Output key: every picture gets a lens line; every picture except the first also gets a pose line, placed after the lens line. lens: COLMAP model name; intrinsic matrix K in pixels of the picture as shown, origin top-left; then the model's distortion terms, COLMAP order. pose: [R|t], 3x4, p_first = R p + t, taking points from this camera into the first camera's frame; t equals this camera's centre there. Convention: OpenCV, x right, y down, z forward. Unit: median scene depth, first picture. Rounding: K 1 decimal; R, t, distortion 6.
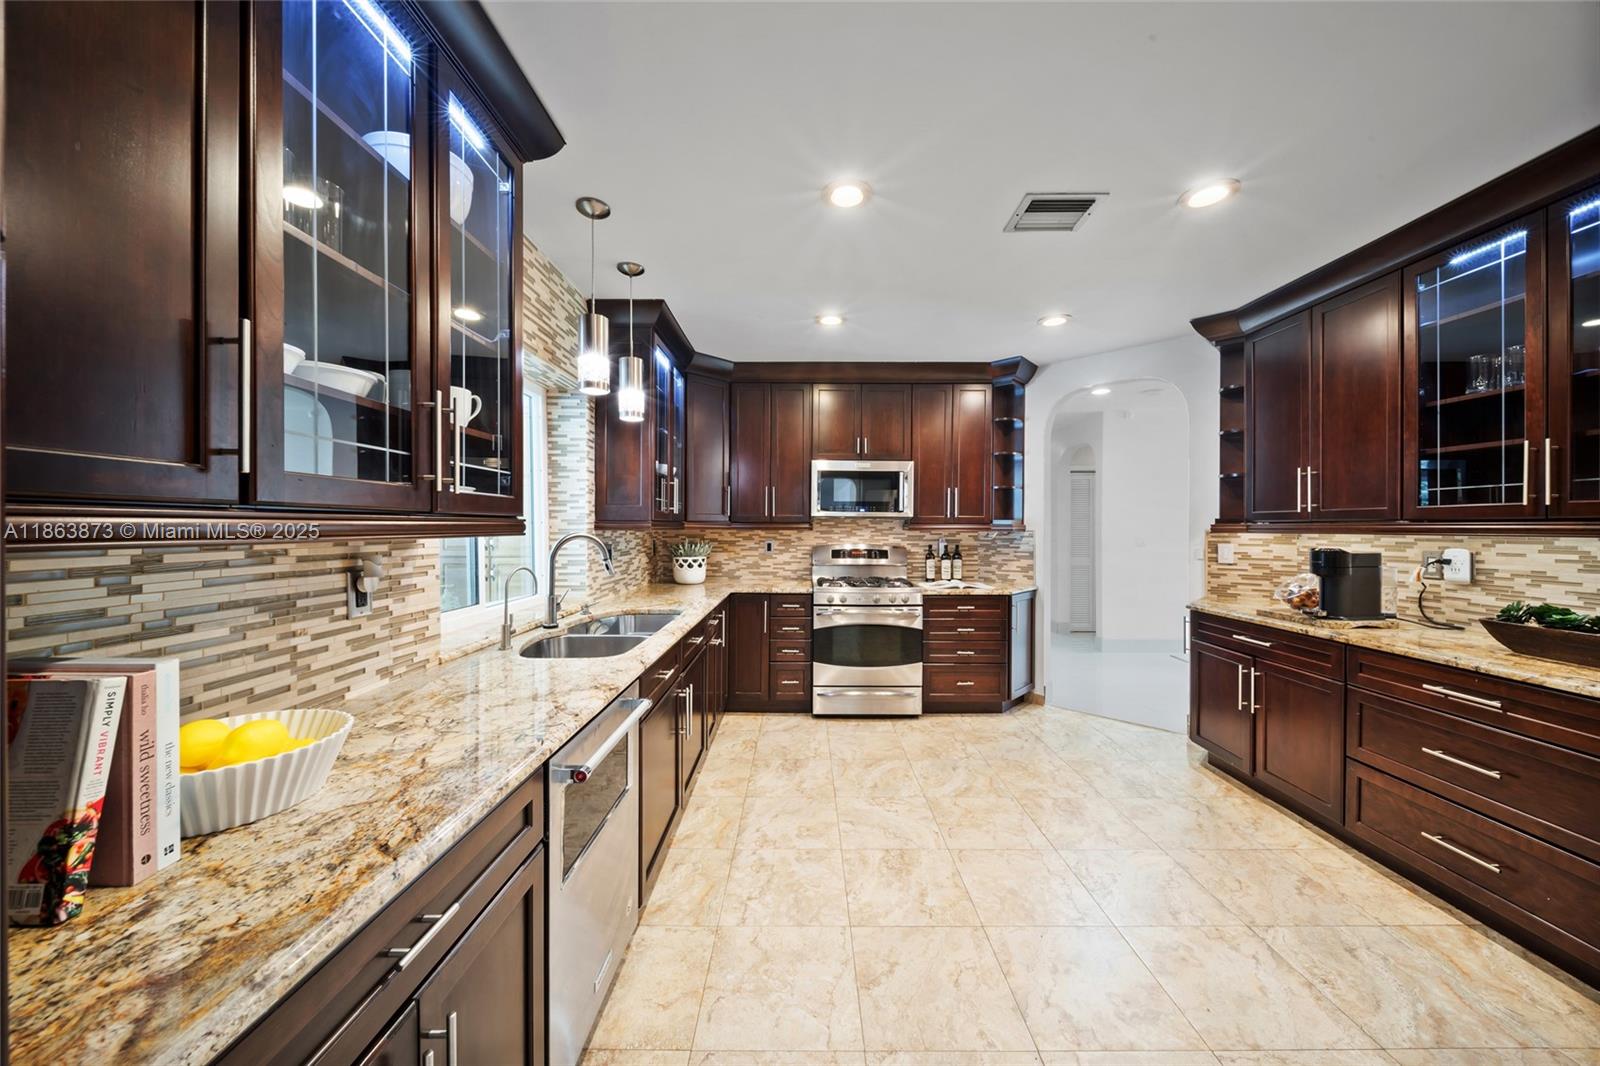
lens RADIAL K [[550.3, 0, 801.2], [0, 550.3, 528.1], [0, 0, 1]] dist [0.000707, -0.000389]
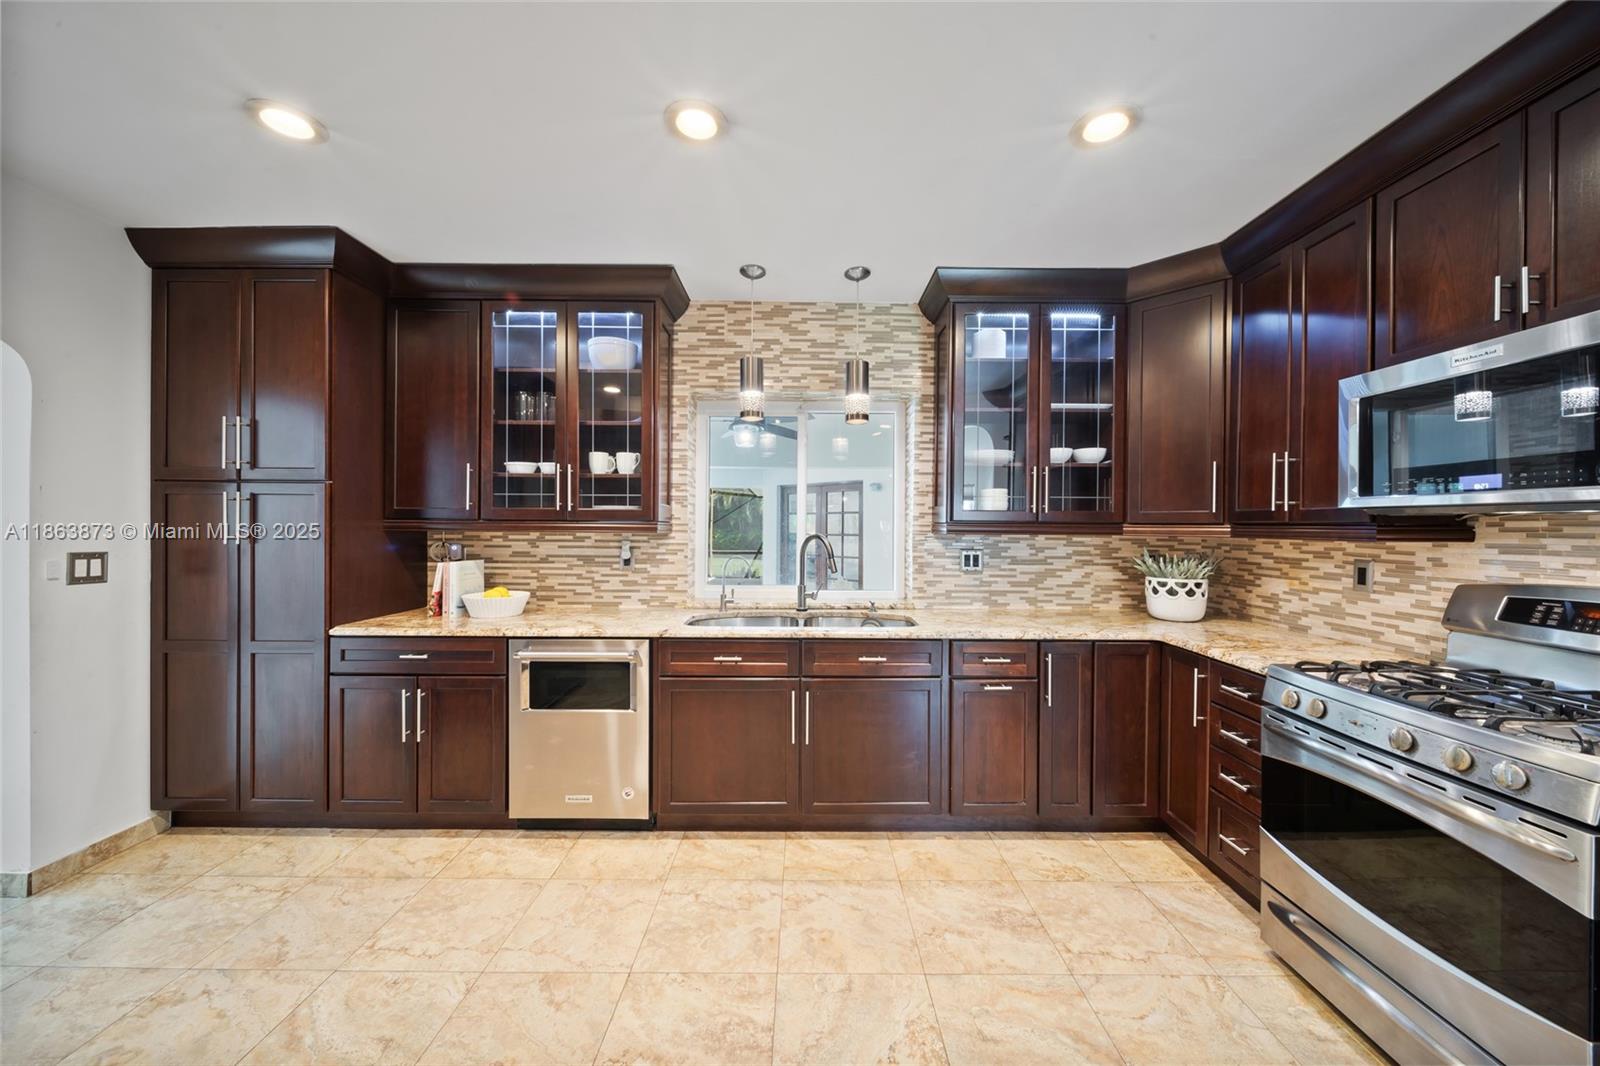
lens RADIAL K [[550.3, 0, 801.2], [0, 550.3, 528.1], [0, 0, 1]] dist [0.000707, -0.000389]
pose [[0.015439, -0.000037, -0.999881, 0.471819], [-0.010419, 0.999946, -0.000198, -0.001704], [0.999827, 0.010421, 0.015437, 0.599518]]
